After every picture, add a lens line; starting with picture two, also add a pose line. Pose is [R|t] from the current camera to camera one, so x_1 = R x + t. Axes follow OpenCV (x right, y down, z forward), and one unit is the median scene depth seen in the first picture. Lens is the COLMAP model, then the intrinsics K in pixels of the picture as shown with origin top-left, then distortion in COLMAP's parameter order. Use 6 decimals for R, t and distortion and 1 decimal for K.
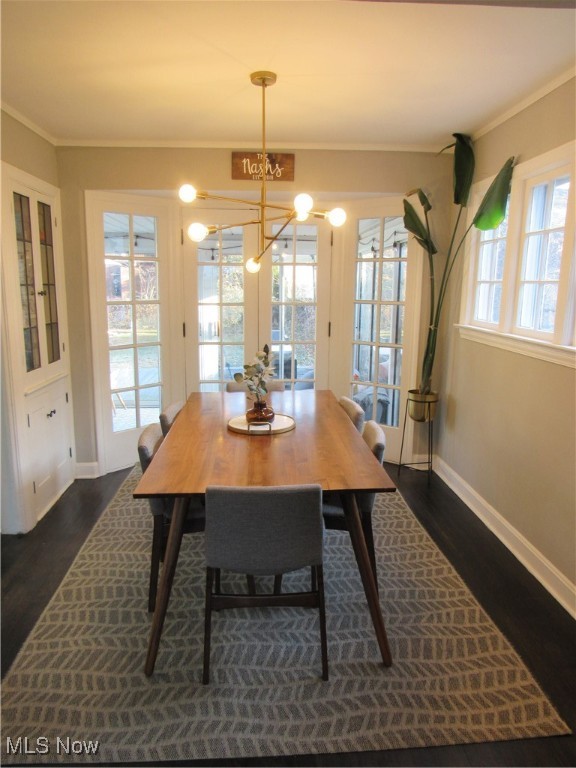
lens RADIAL K [[549.7, 0, 289.7], [0, 549.7, 387.0], [0, 0, 1]] dist [-0.033240, 0.015909]
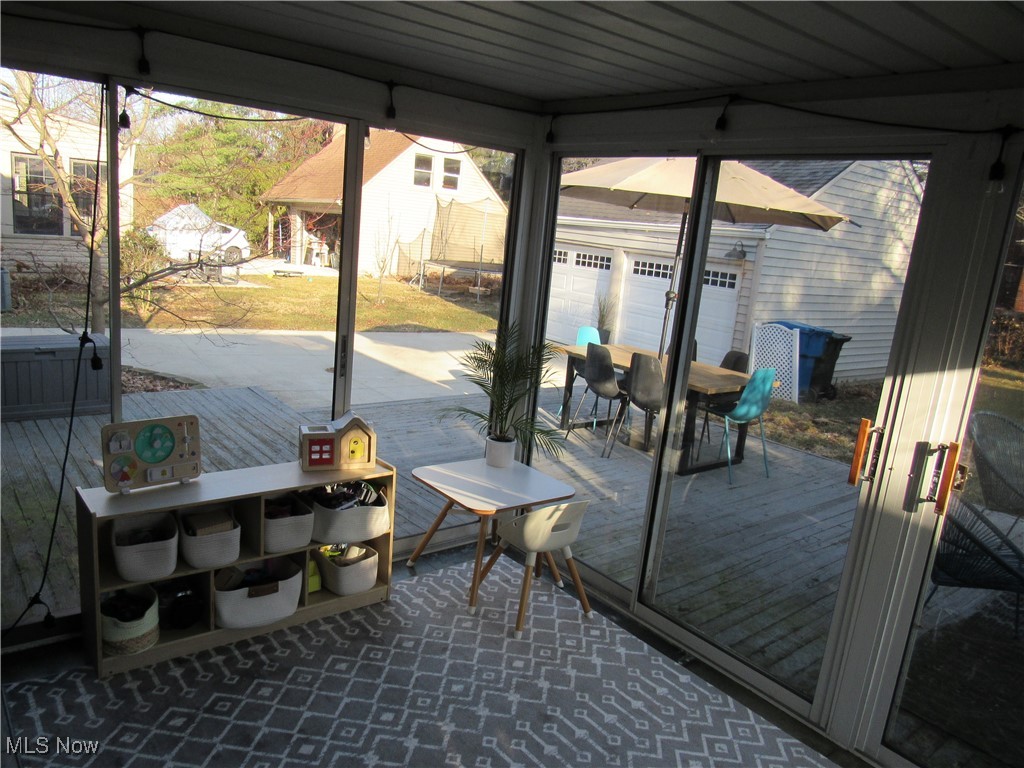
lens RADIAL K [[733.0, 0, 510.4], [0, 733.0, 391.0], [0, 0, 1]] dist [-0.033240, 0.015909]
pose [[0.565161, 0.227547, -0.792979, -0.001006], [-0.244677, 0.964193, 0.102295, -0.231484], [0.787861, 0.136211, 0.600600, 1.195597]]
